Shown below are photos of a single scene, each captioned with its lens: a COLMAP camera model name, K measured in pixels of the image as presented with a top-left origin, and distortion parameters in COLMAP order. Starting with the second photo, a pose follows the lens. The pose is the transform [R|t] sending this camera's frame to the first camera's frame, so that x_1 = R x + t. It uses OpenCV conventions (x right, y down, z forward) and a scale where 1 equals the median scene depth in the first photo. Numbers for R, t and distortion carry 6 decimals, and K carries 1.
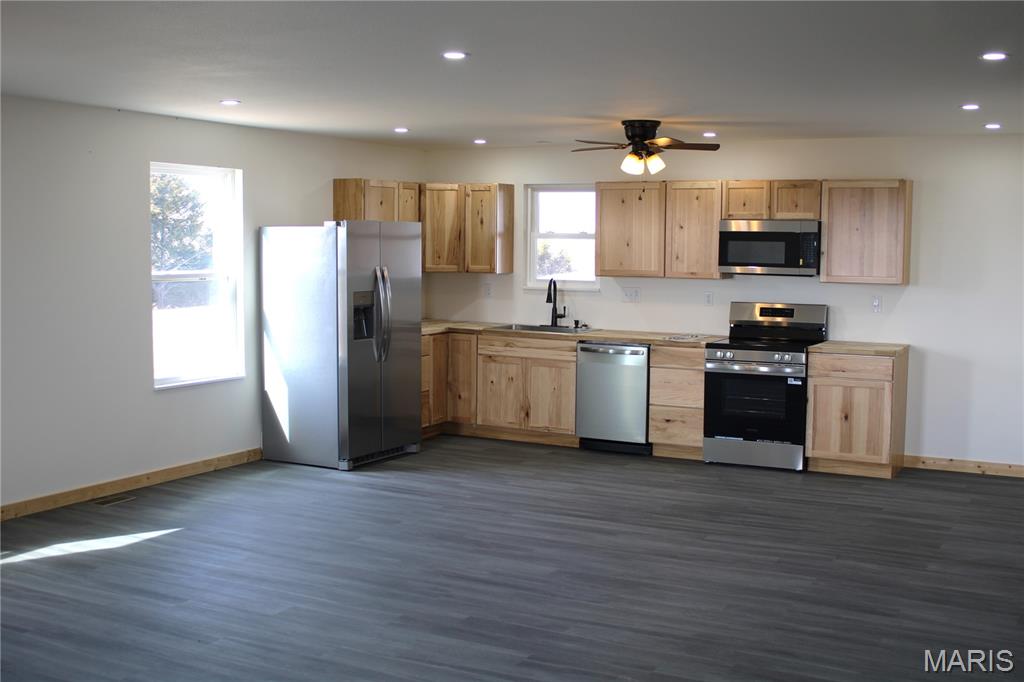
lens RADIAL K [[1167.7, 0, 512.0], [0, 1167.7, 341.0], [0, 0, 1]] dist [-0.103902, 0.001186]
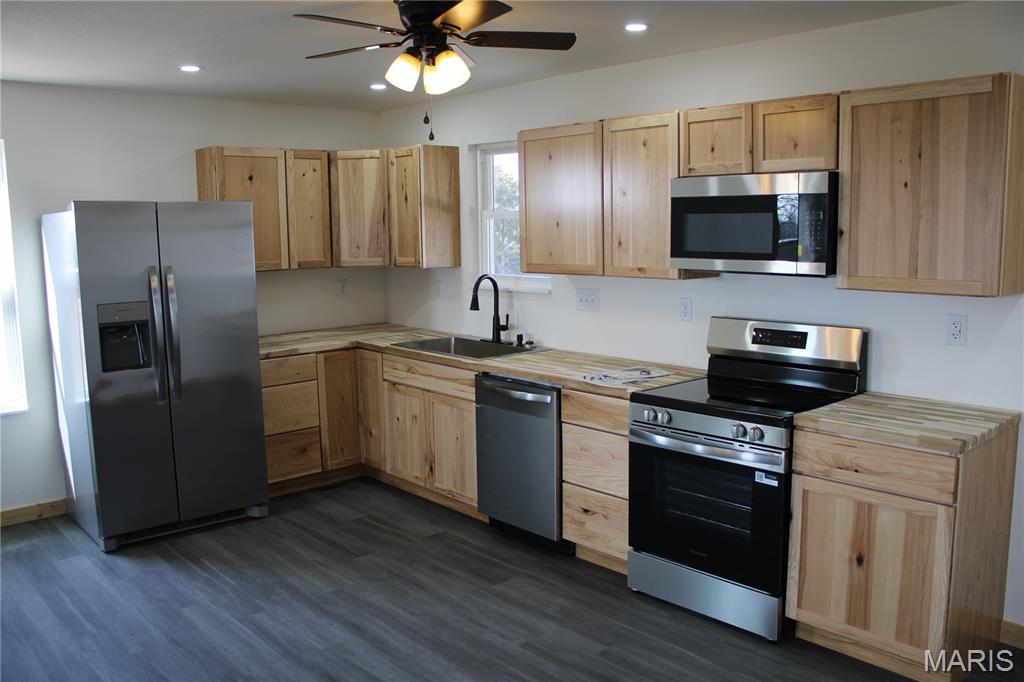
lens RADIAL K [[853.3, 0, 517.8], [0, 853.3, 341.8], [0, 0, 1]] dist [-0.161297, 0.128448]
pose [[0.942943, 0.023516, -0.332122, 0.244195], [-0.007856, 0.998796, 0.048415, -0.041809], [0.332861, -0.043044, 0.941993, 0.565681]]
